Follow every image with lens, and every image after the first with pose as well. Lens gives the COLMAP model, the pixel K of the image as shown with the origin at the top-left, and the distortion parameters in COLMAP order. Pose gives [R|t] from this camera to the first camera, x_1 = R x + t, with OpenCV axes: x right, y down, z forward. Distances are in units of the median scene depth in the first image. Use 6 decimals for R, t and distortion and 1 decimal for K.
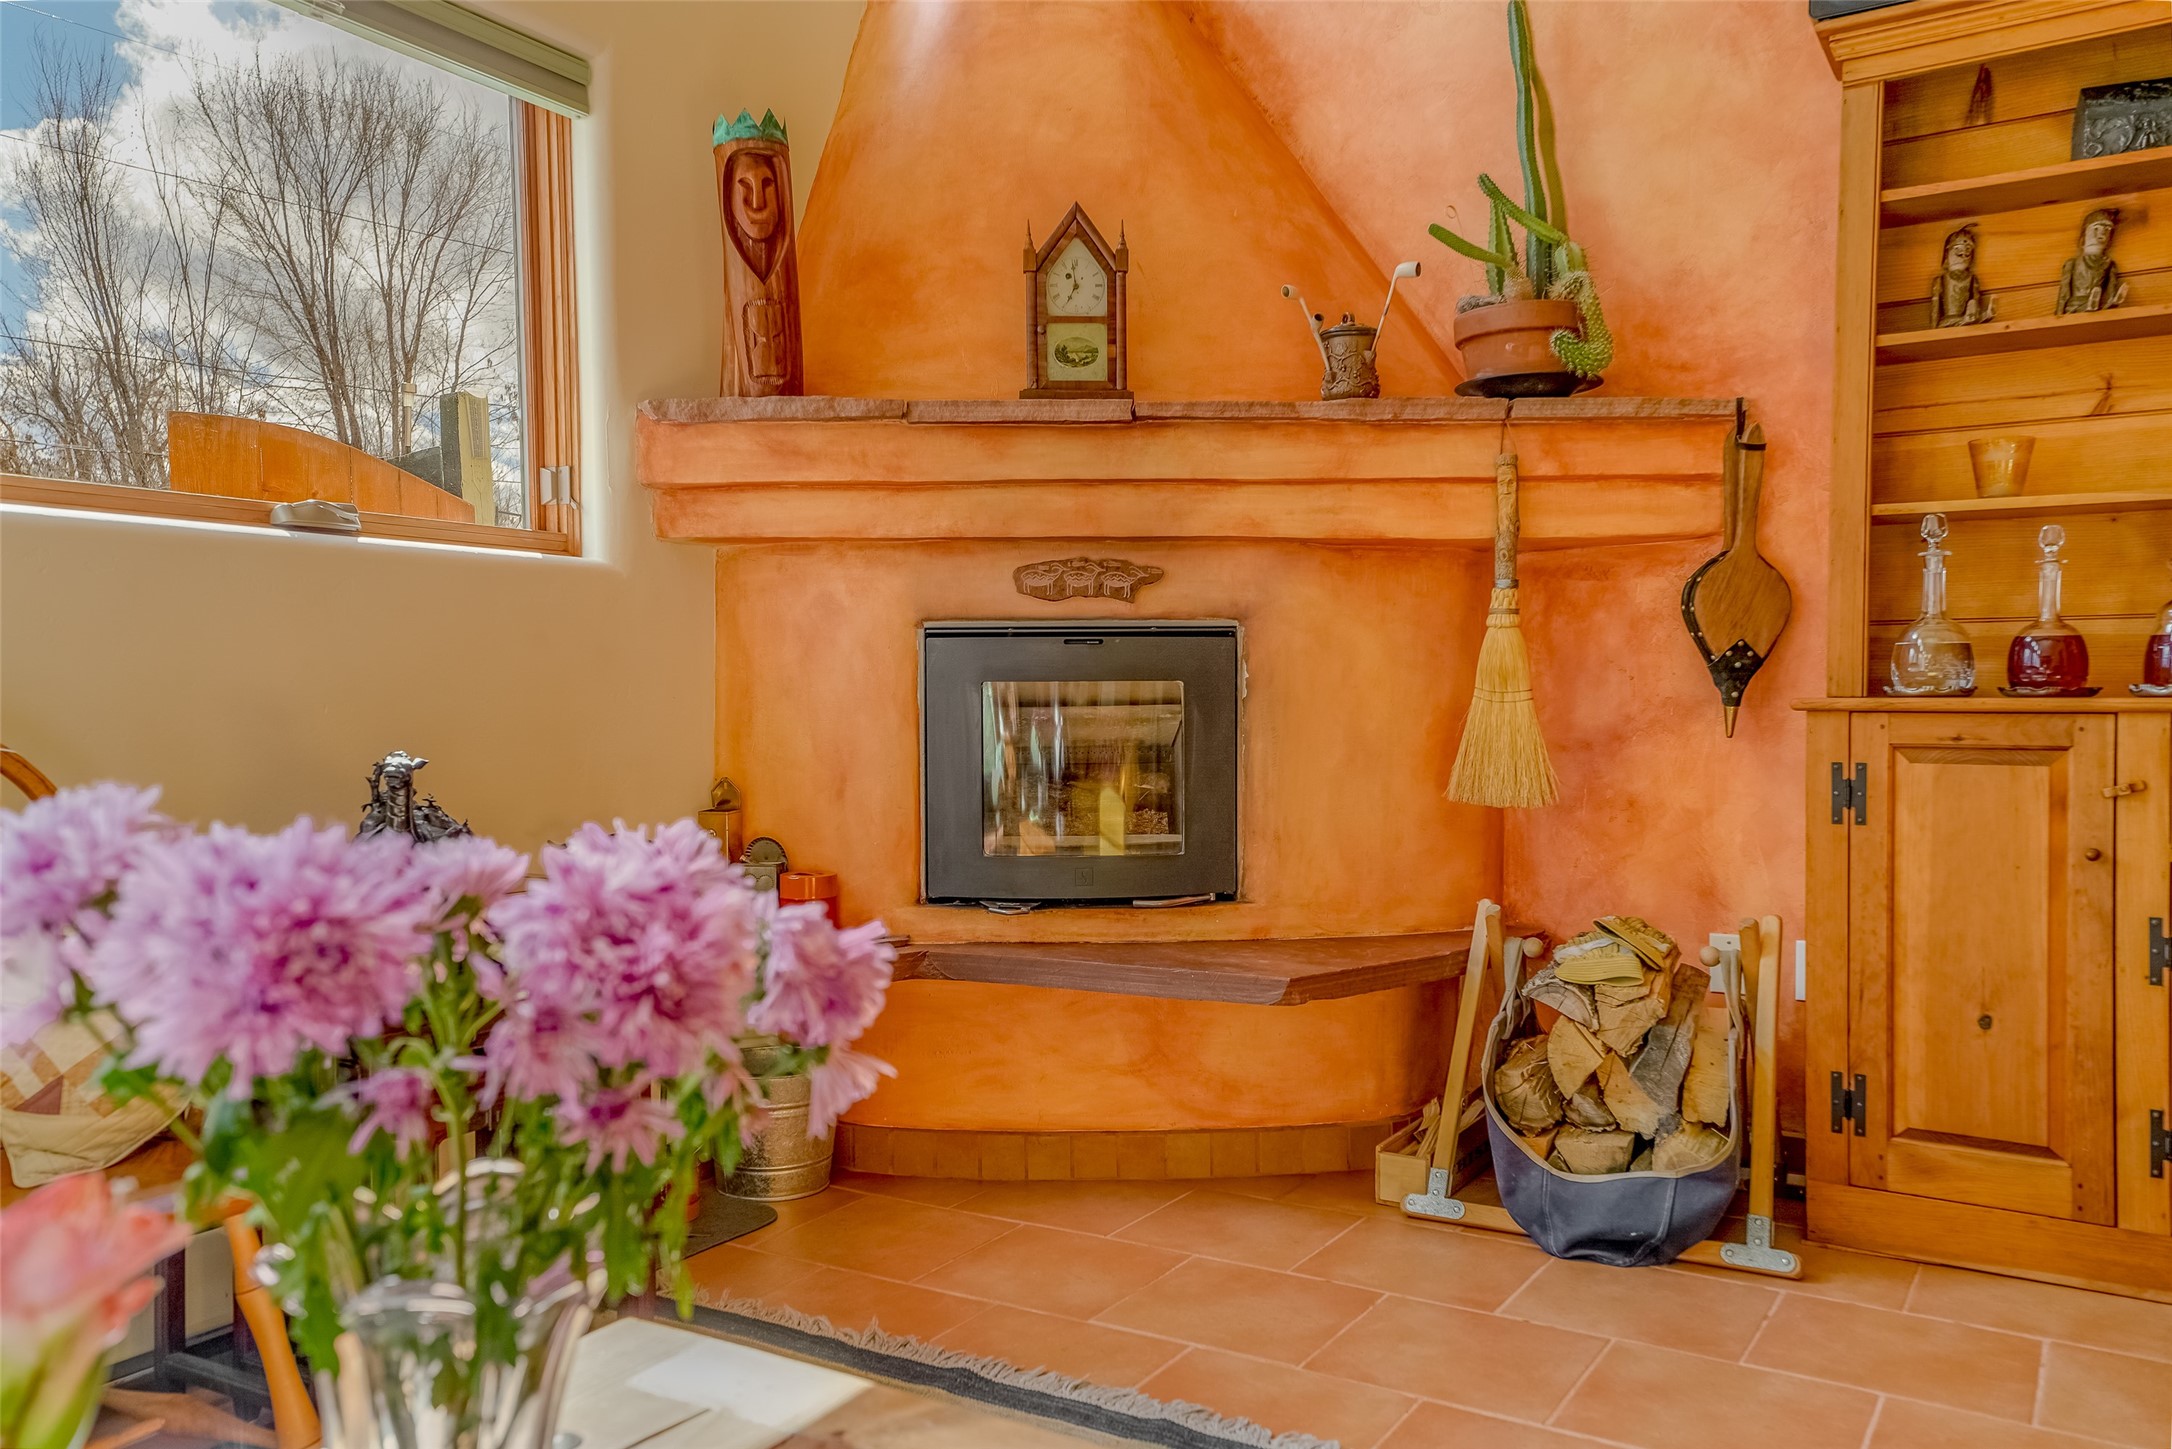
lens RADIAL K [[1680.4, 0, 1072.8], [0, 1680.4, 728.0], [0, 0, 1]] dist [0.055350, 0.003279]
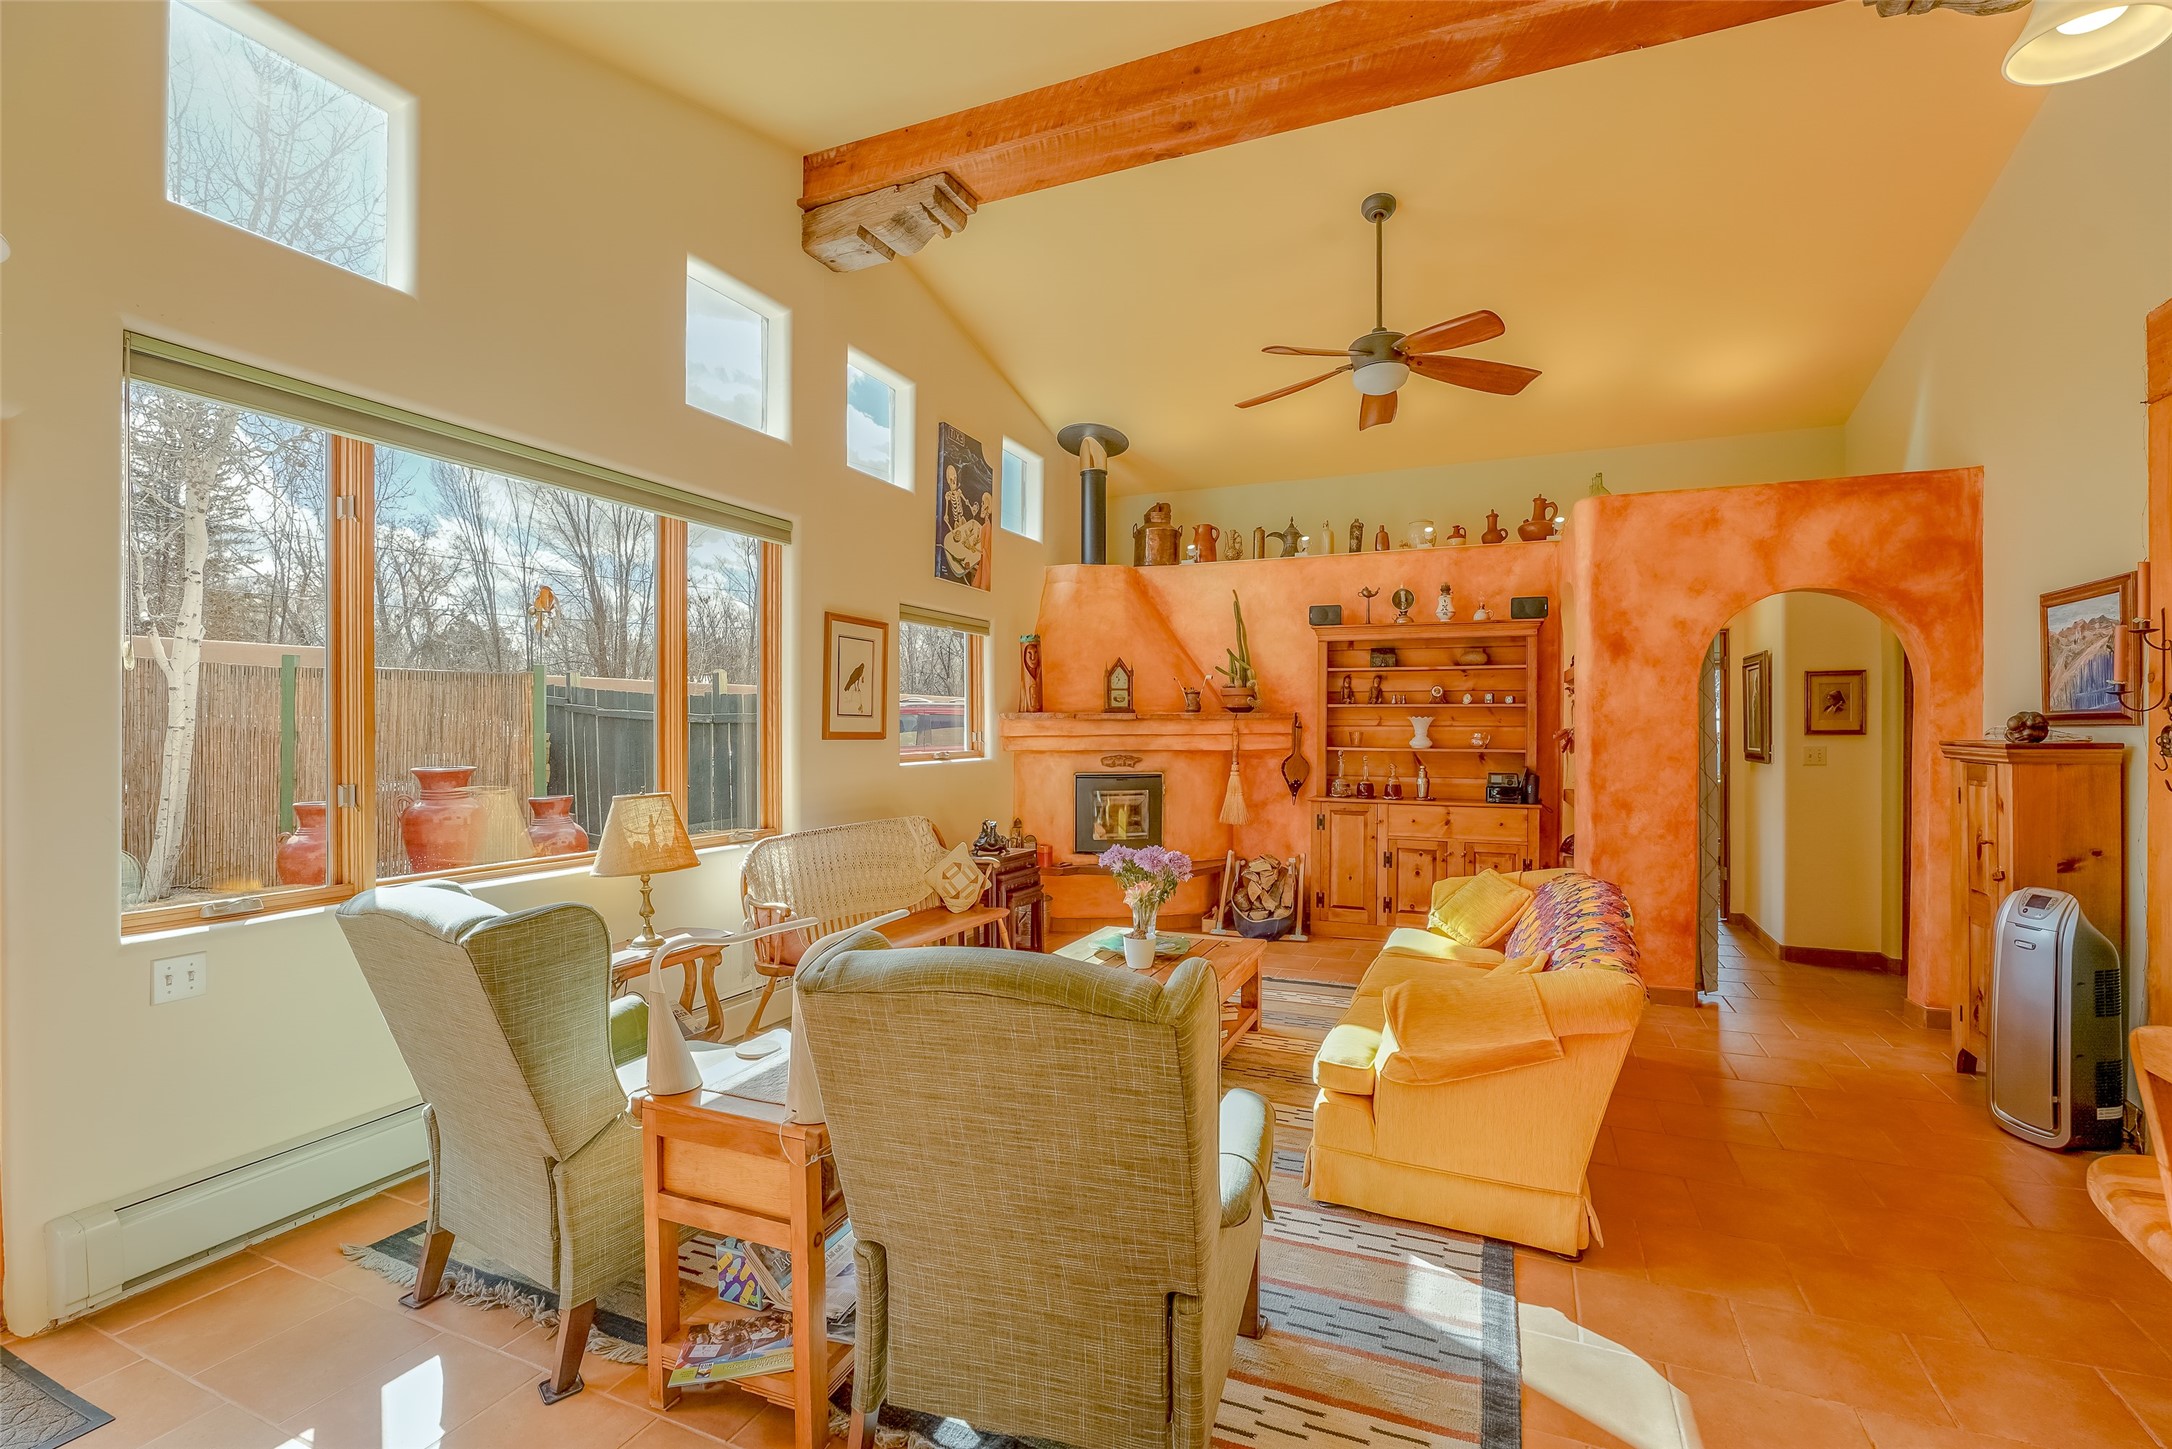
lens RADIAL K [[977.3, 0, 1093.5], [0, 977.3, 722.0], [0, 0, 1]] dist [-0.021524, 0.001596]
pose [[0.989145, 0.005139, 0.146852, -0.355967], [-0.001524, 0.999693, -0.024715, -0.121603], [-0.146934, 0.024223, 0.988850, -1.041840]]
